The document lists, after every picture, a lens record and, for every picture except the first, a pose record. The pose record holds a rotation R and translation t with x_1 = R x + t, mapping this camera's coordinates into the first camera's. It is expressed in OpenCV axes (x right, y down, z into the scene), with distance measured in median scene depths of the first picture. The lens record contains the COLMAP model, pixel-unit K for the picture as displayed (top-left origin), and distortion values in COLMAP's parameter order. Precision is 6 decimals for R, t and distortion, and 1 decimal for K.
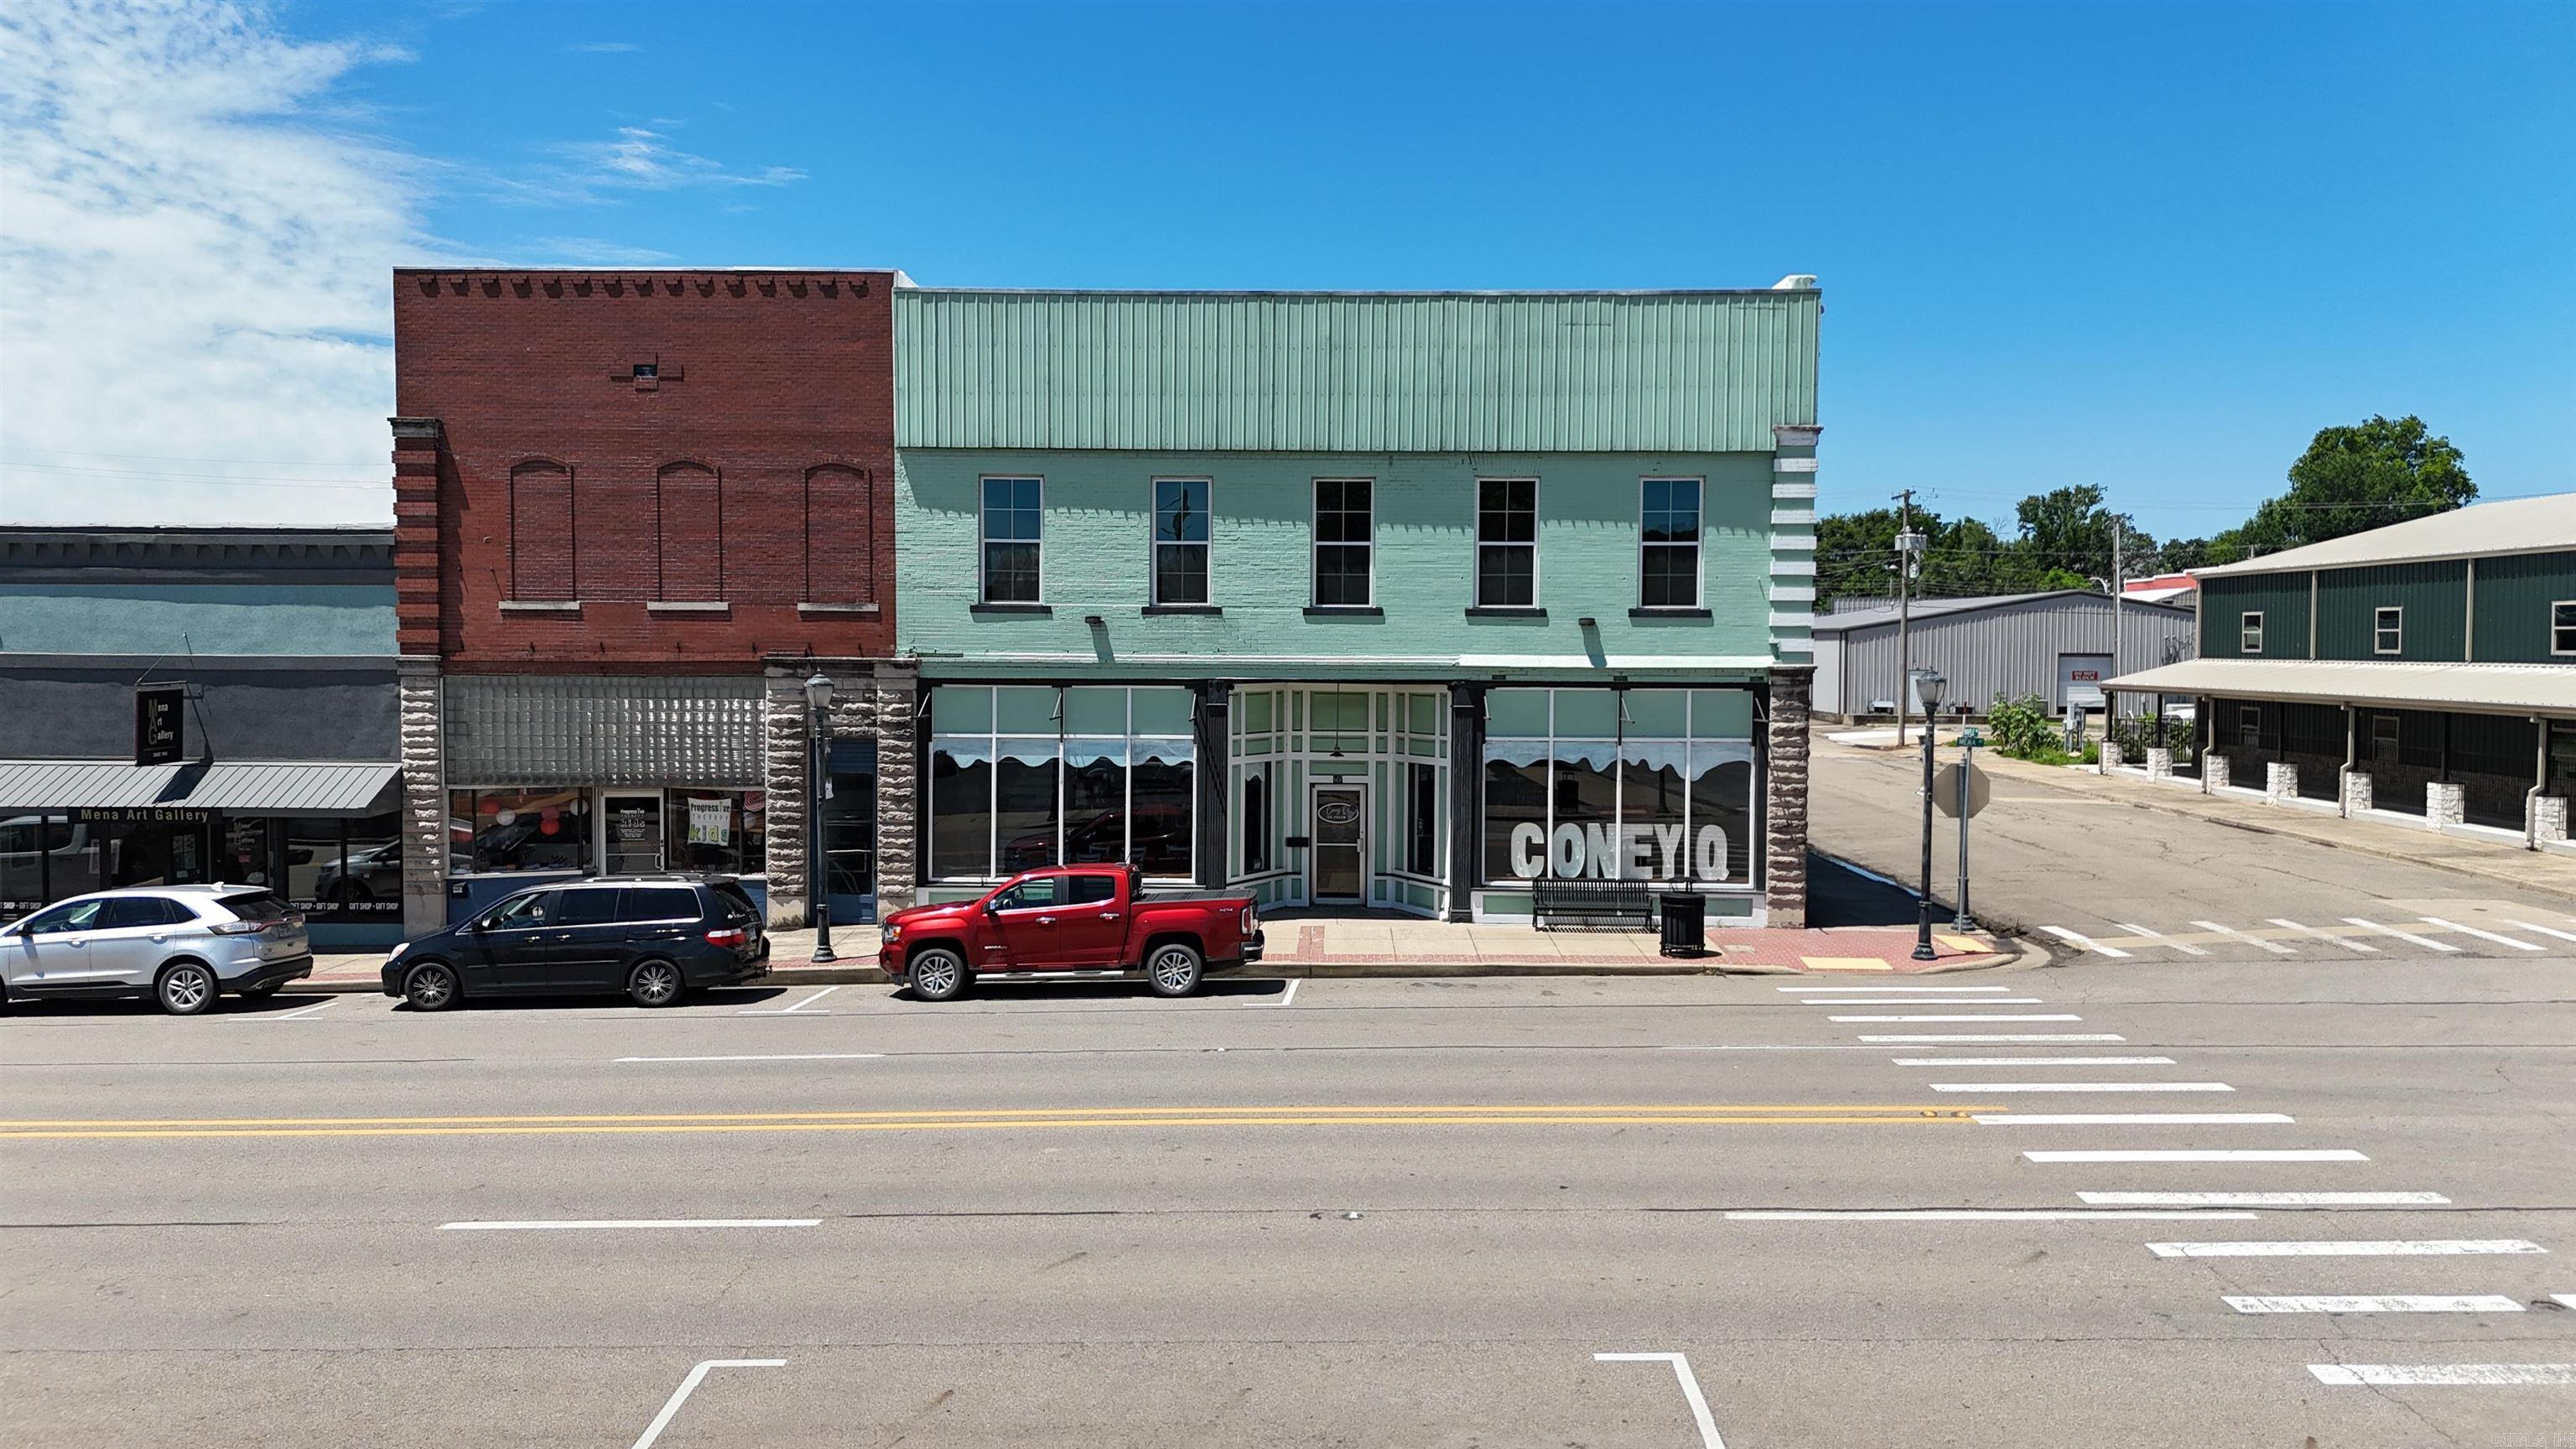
lens RADIAL K [[1893.6, 0, 1299.2], [0, 1893.6, 741.9], [0, 0, 1]] dist [0.061600, -0.062990]
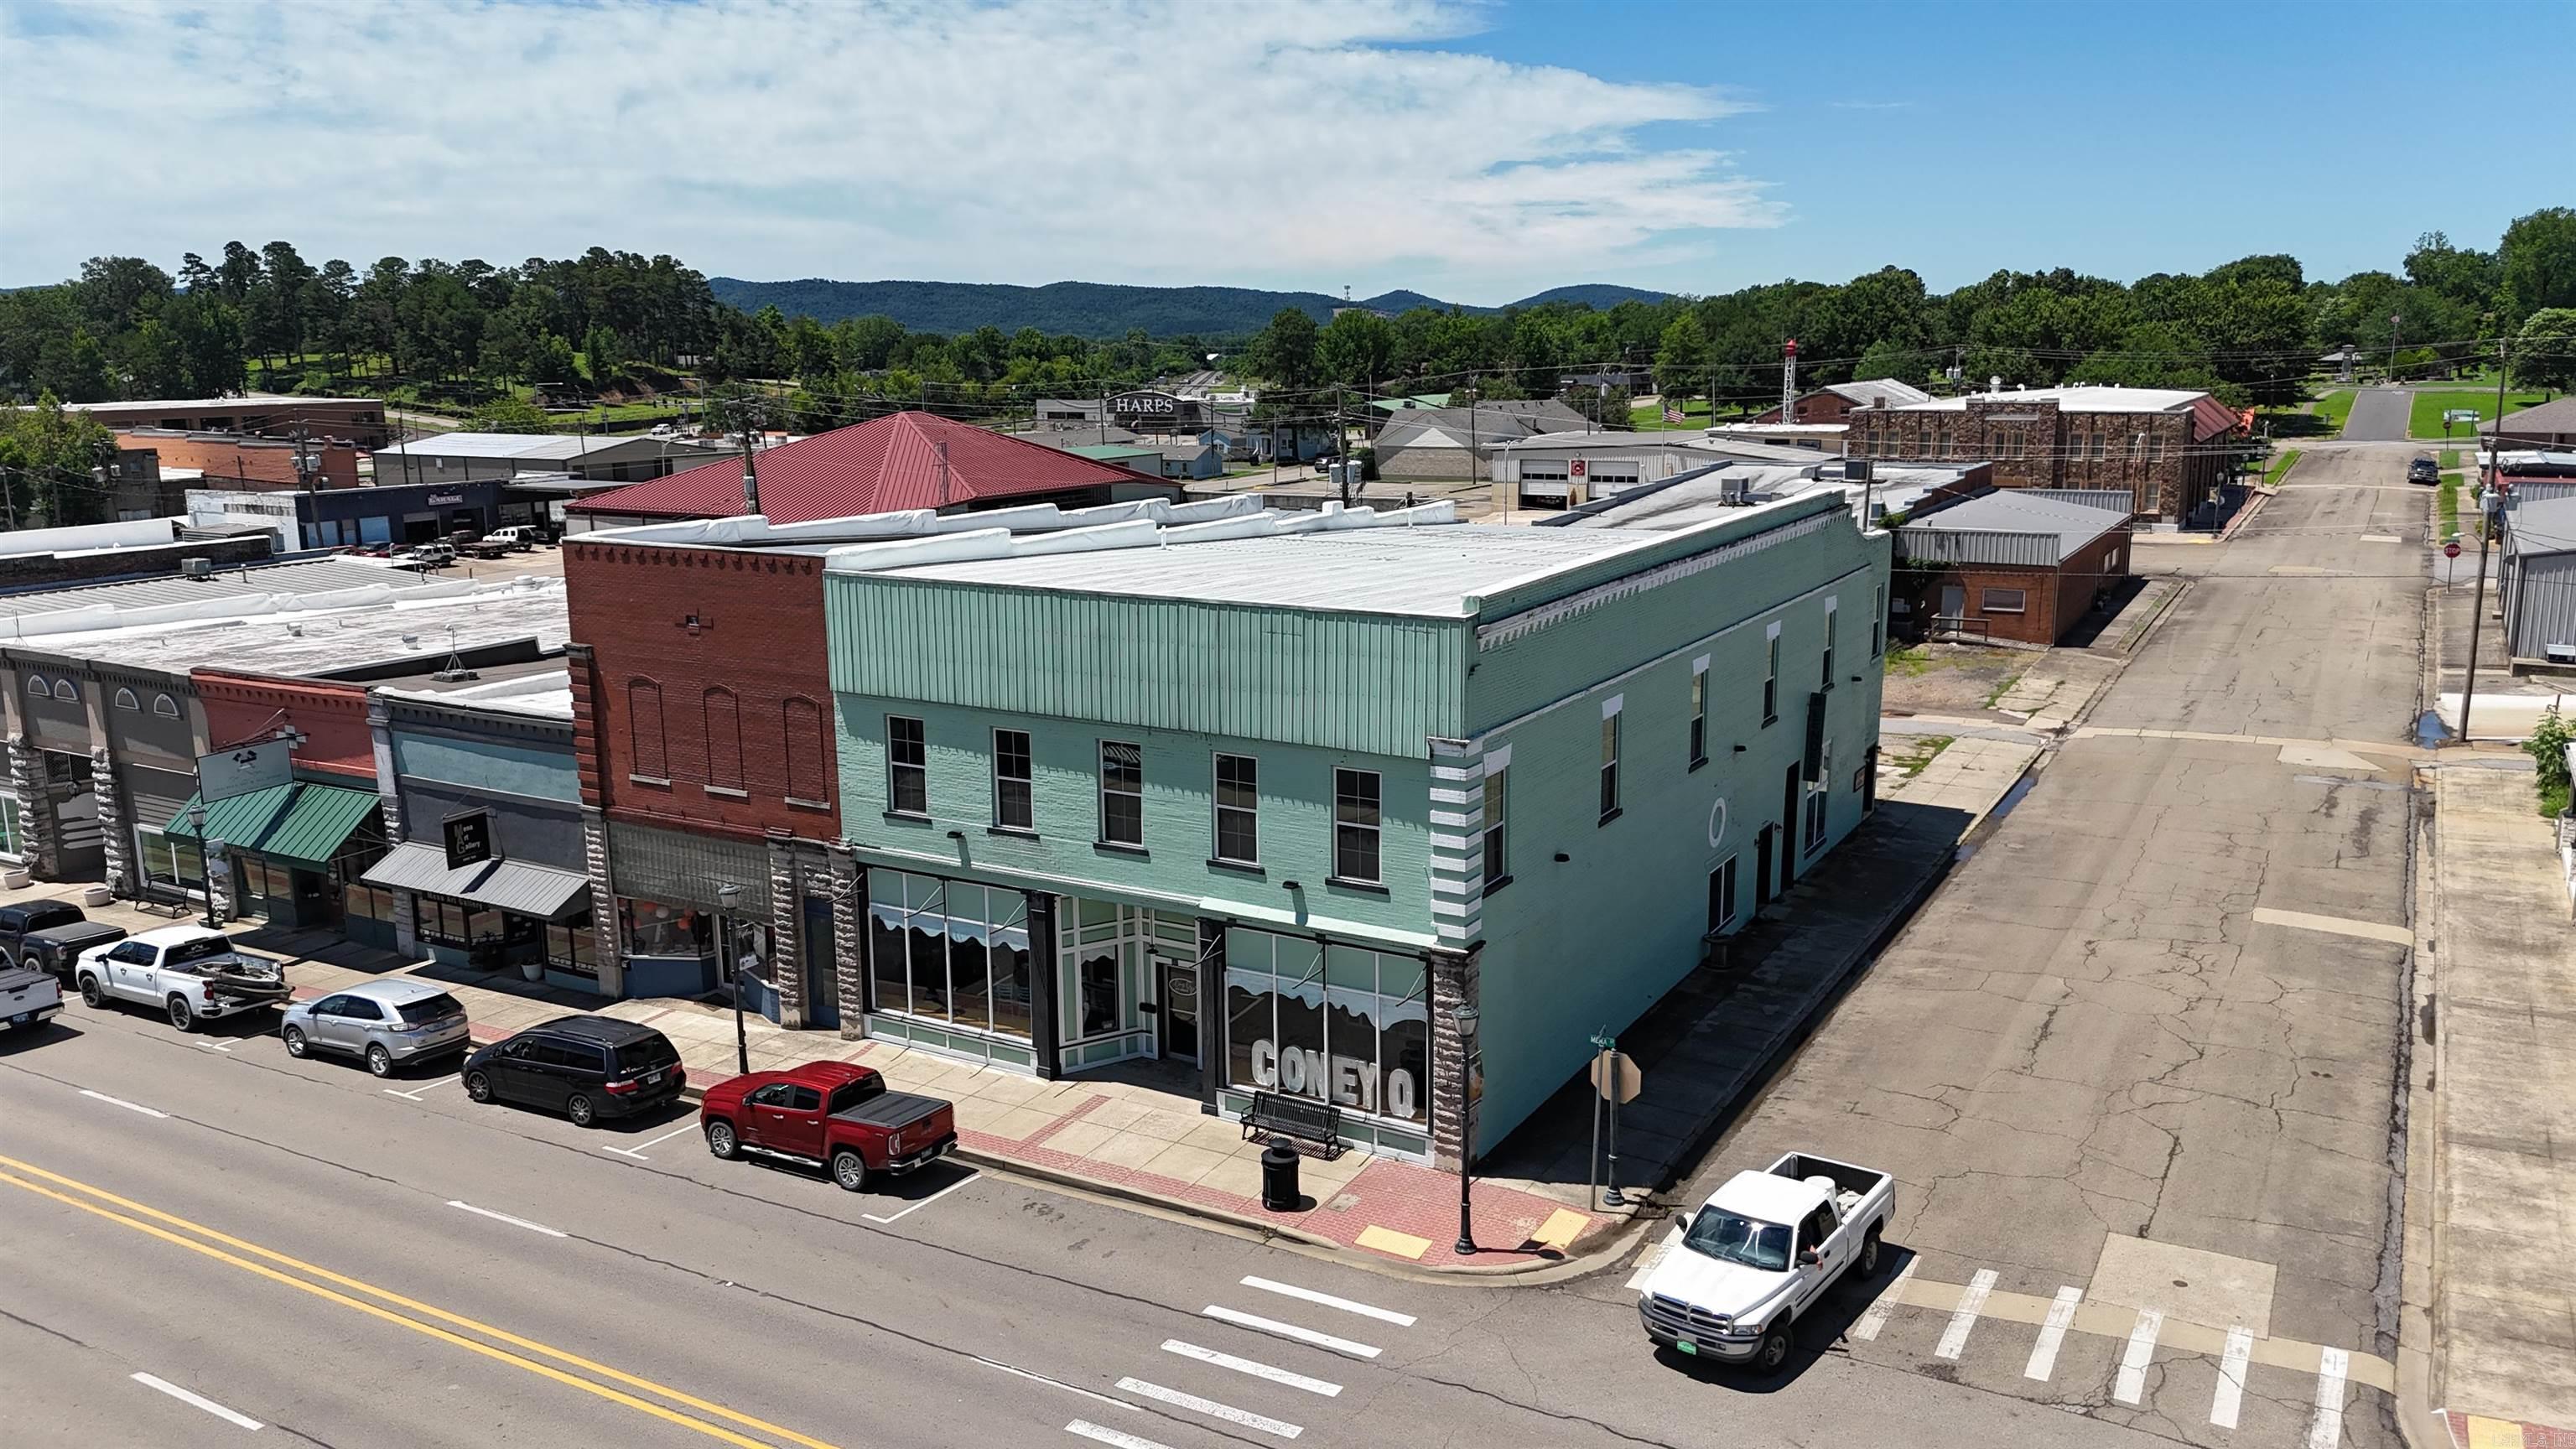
lens RADIAL K [[1893.6, 0, 1282.9], [0, 1893.6, 741.0], [0, 0, 1]] dist [0.061600, -0.062990]
pose [[0.872197, 0.086352, -0.481473, 0.685918], [-0.006783, 0.986335, 0.164611, -0.335557], [0.489108, -0.140308, 0.860864, 0.023639]]
